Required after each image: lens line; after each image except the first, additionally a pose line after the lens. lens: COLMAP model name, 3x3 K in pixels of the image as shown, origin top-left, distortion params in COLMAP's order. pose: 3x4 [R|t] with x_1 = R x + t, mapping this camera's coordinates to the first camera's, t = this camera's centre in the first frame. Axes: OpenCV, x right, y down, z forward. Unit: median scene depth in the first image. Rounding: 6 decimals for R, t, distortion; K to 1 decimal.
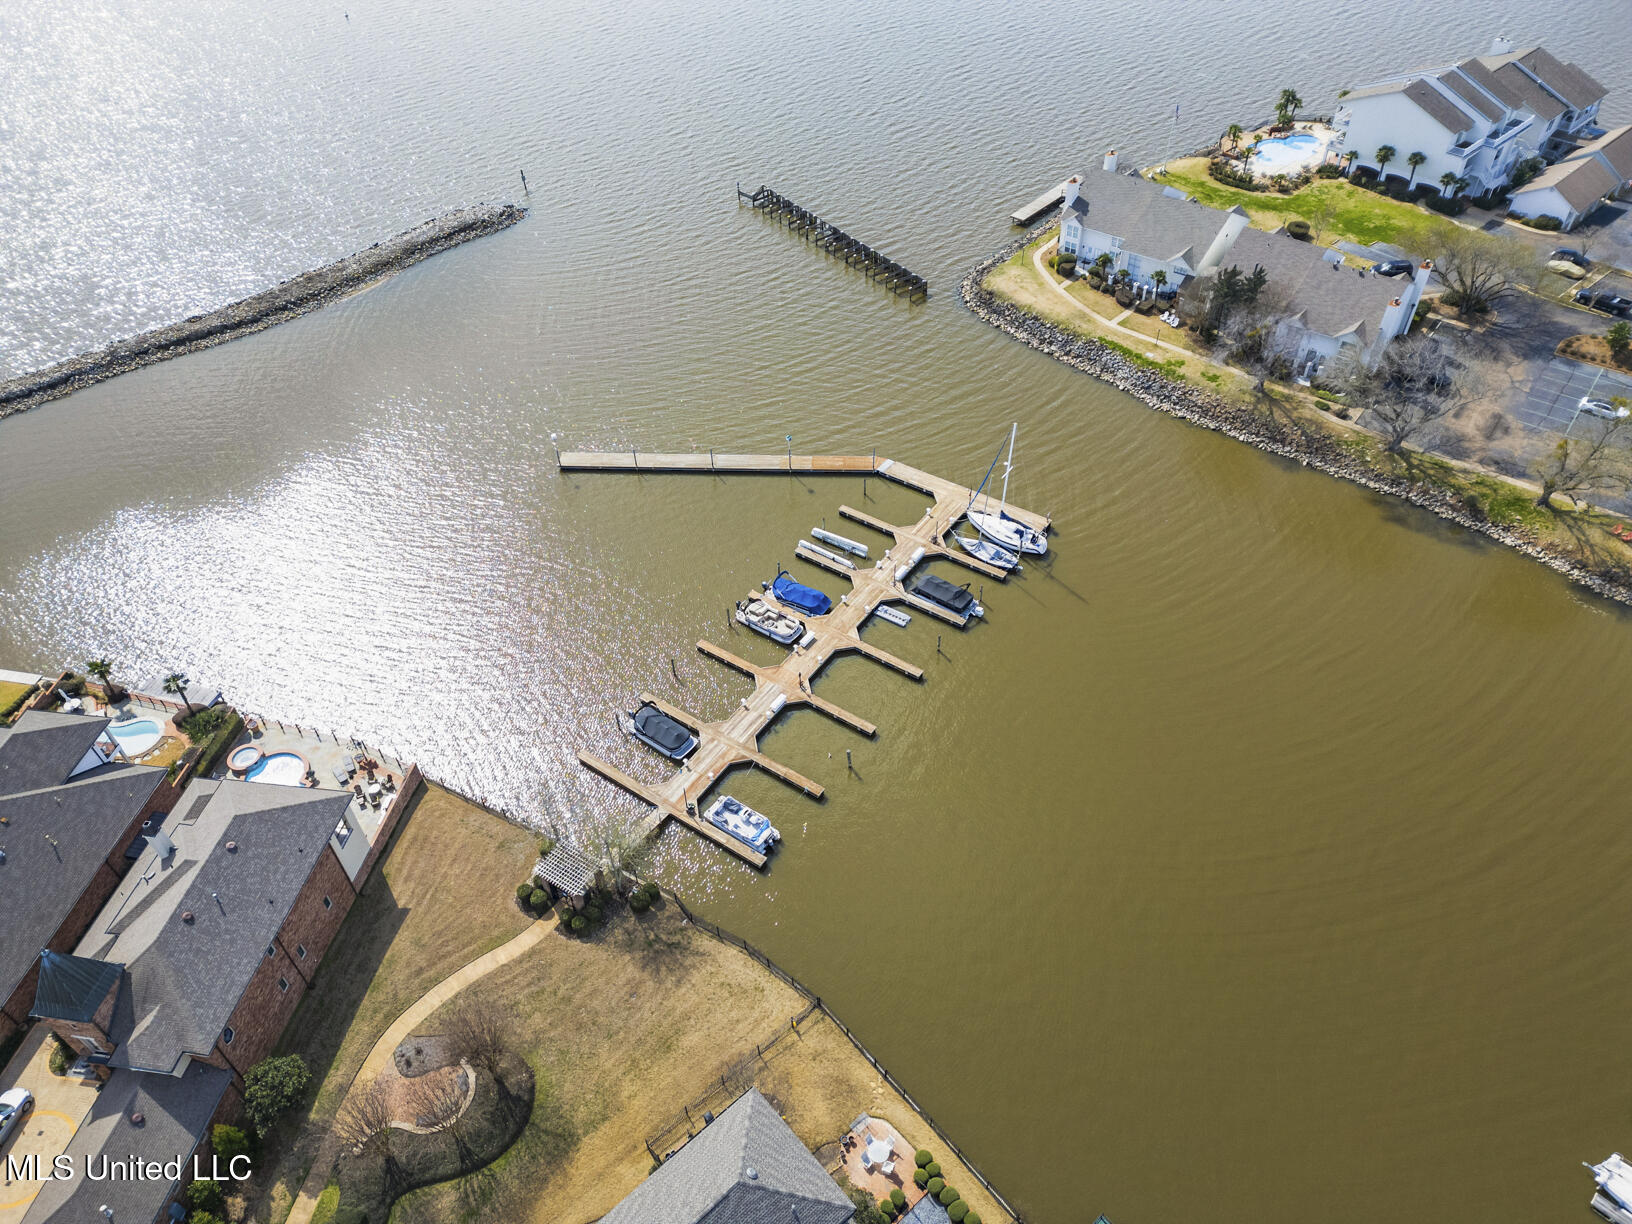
lens RADIAL K [[1097.7, 0, 820.1], [0, 1097.7, 607.9], [0, 0, 1]] dist [0.072631, -0.054905]
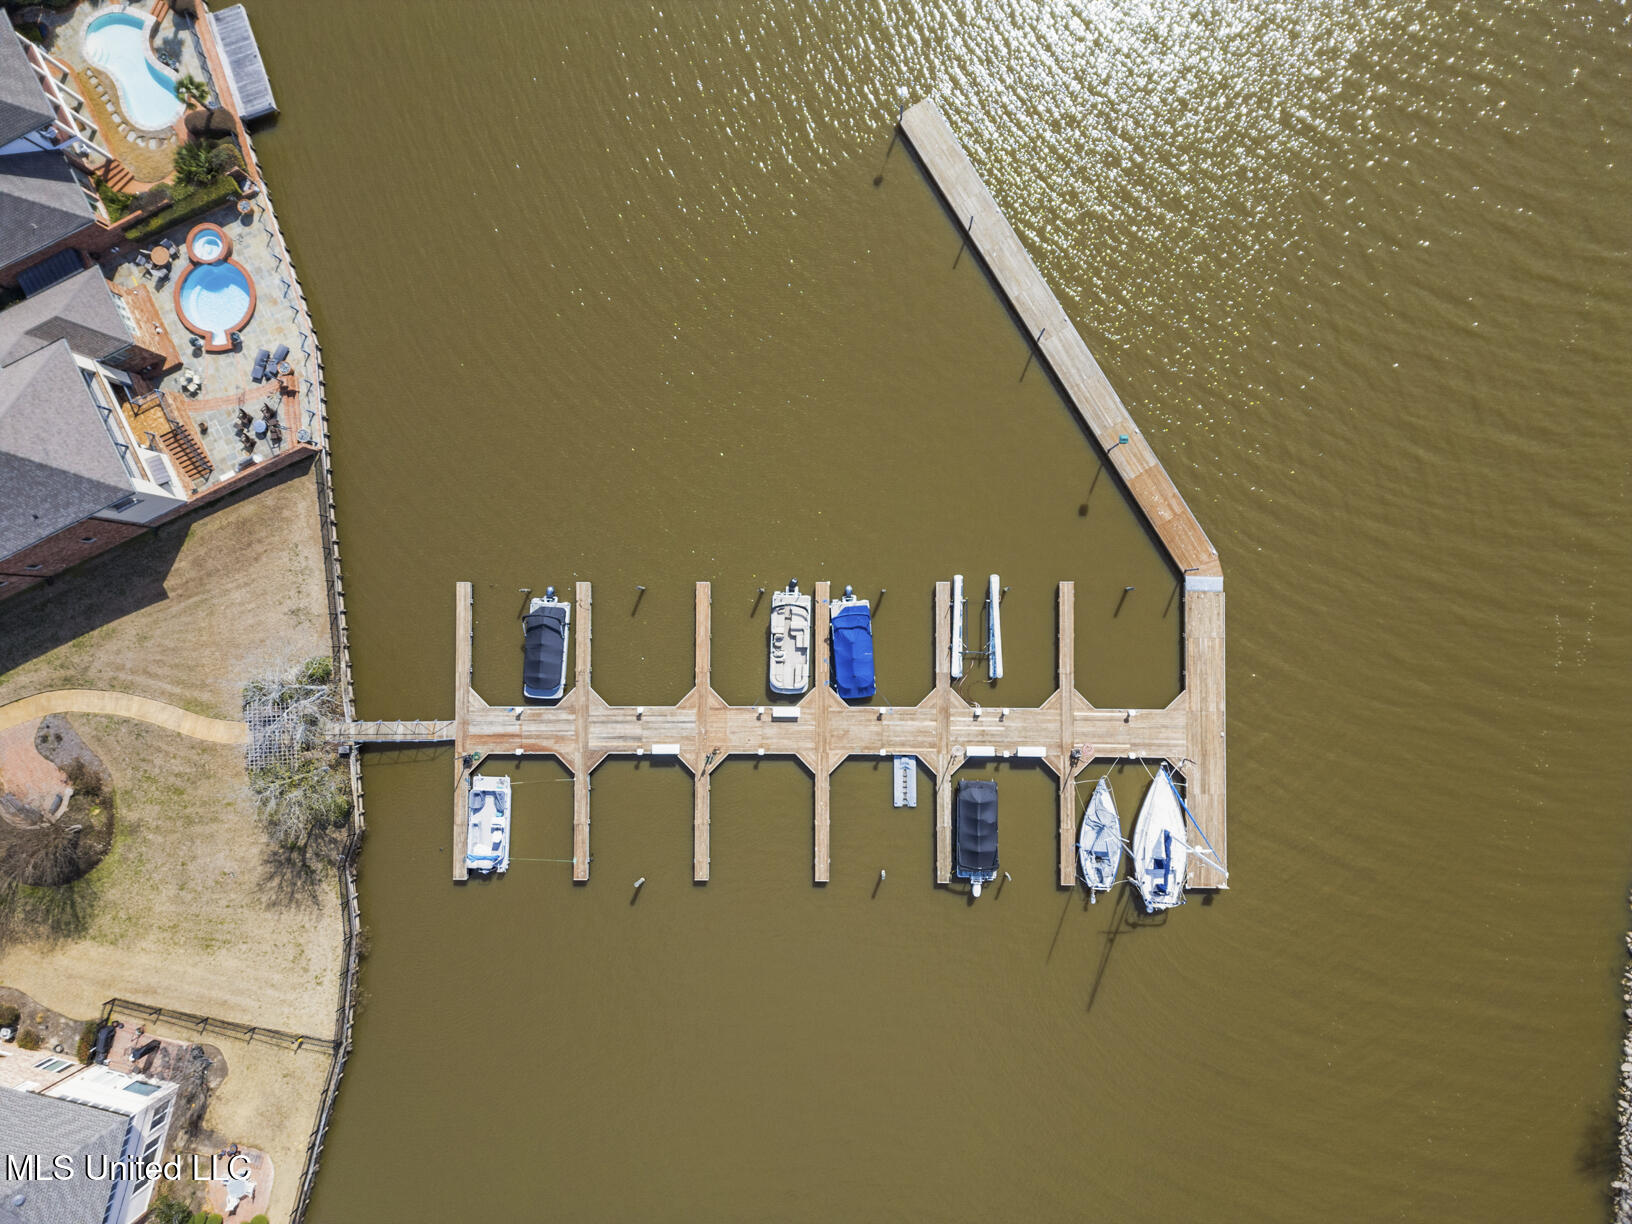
lens RADIAL K [[1097.7, 0, 820.1], [0, 1097.7, 607.9], [0, 0, 1]] dist [0.072631, -0.054905]
pose [[0.568100, 0.822836, -0.014222, -0.044434], [-0.557618, 0.397584, 0.728690, -0.522450], [0.605247, -0.406038, 0.684696, 0.557310]]
